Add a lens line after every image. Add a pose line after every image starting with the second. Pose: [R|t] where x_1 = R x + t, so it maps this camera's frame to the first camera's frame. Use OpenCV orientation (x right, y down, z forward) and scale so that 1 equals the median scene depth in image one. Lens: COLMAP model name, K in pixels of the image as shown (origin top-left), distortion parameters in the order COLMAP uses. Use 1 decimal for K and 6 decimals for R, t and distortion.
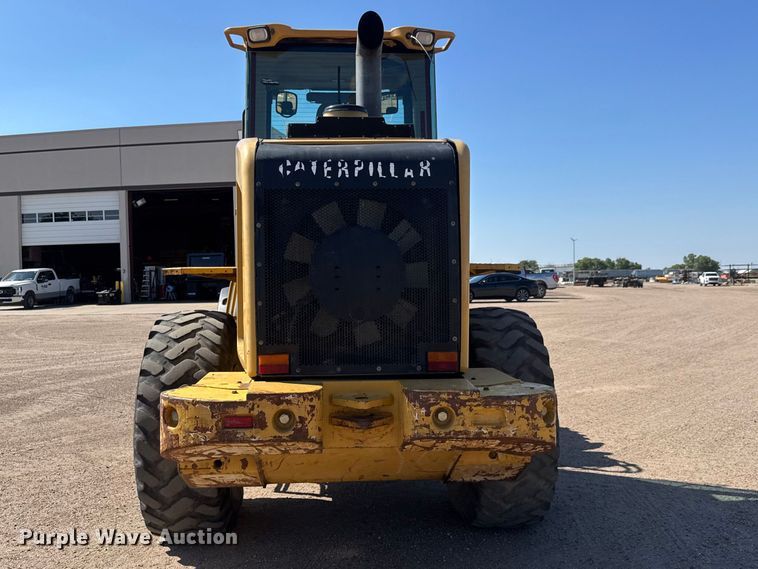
lens RADIAL K [[723.7, 0, 379.0], [0, 723.7, 284.5], [0, 0, 1]] dist [0.007627, 0.000900]
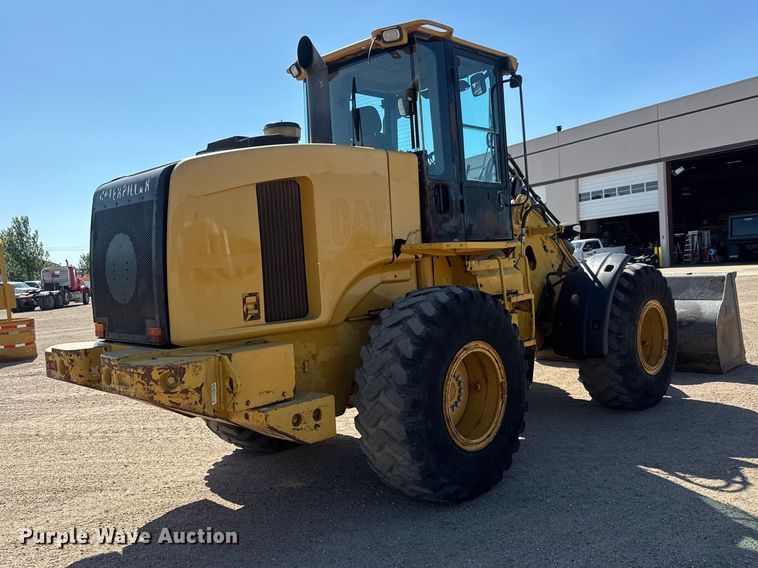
lens RADIAL K [[657.1, 0, 406.5], [0, 657.1, 282.5], [0, 0, 1]] dist [0.059149, -0.007242]
pose [[0.681507, -0.001478, -0.731810, 0.109233], [0.039709, 0.998599, 0.034964, -0.000939], [0.730734, -0.052888, 0.680611, 0.045432]]
